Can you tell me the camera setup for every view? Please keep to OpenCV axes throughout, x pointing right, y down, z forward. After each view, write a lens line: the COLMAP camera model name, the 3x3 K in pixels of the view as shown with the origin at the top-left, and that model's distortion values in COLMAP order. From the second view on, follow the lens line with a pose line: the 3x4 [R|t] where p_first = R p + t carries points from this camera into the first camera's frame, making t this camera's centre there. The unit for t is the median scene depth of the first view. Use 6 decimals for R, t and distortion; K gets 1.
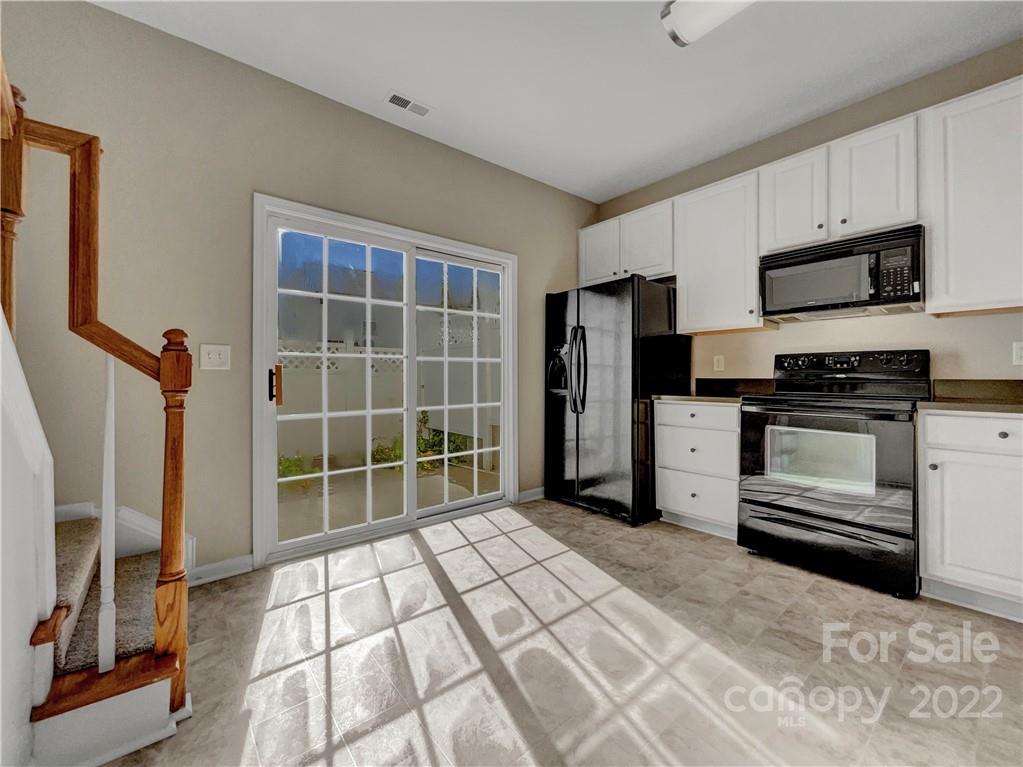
lens RADIAL K [[418.3, 0, 510.4], [0, 418.3, 378.0], [0, 0, 1]] dist [-0.002878, 0.000193]
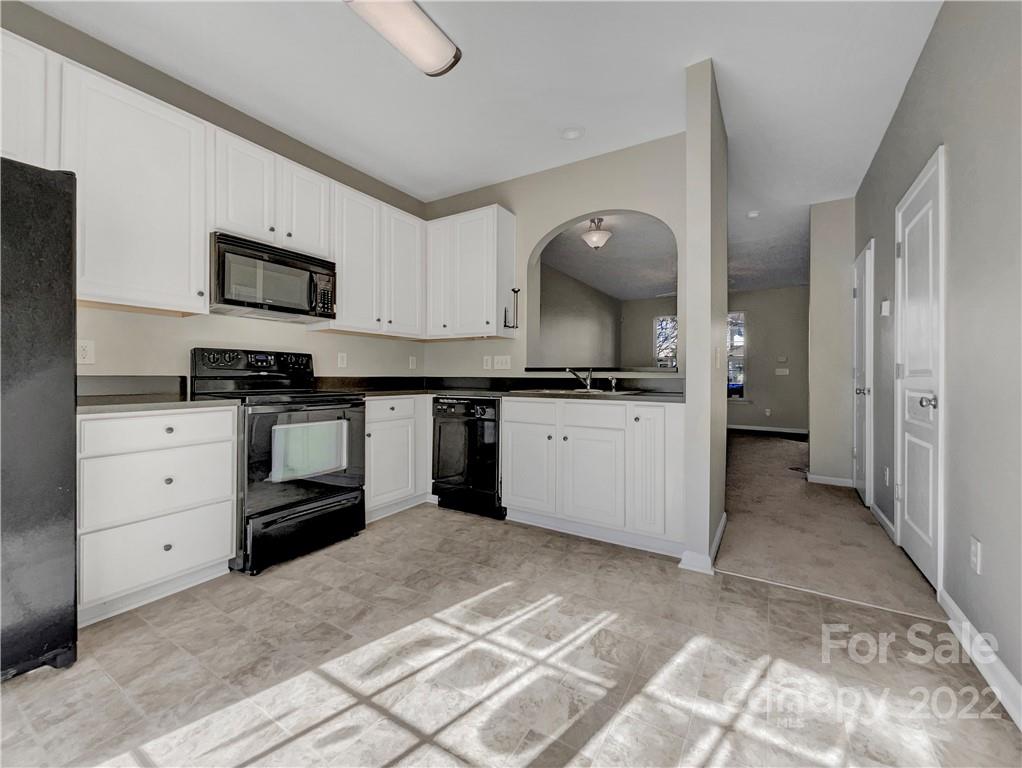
lens RADIAL K [[417.9, 0, 510.0], [0, 417.9, 377.1], [0, 0, 1]] dist [-0.002878, 0.000193]
pose [[-0.323087, -0.005645, 0.946353, -0.581293], [-0.004041, 0.999981, 0.004585, -0.003890], [-0.946361, -0.002343, -0.323103, 1.049115]]
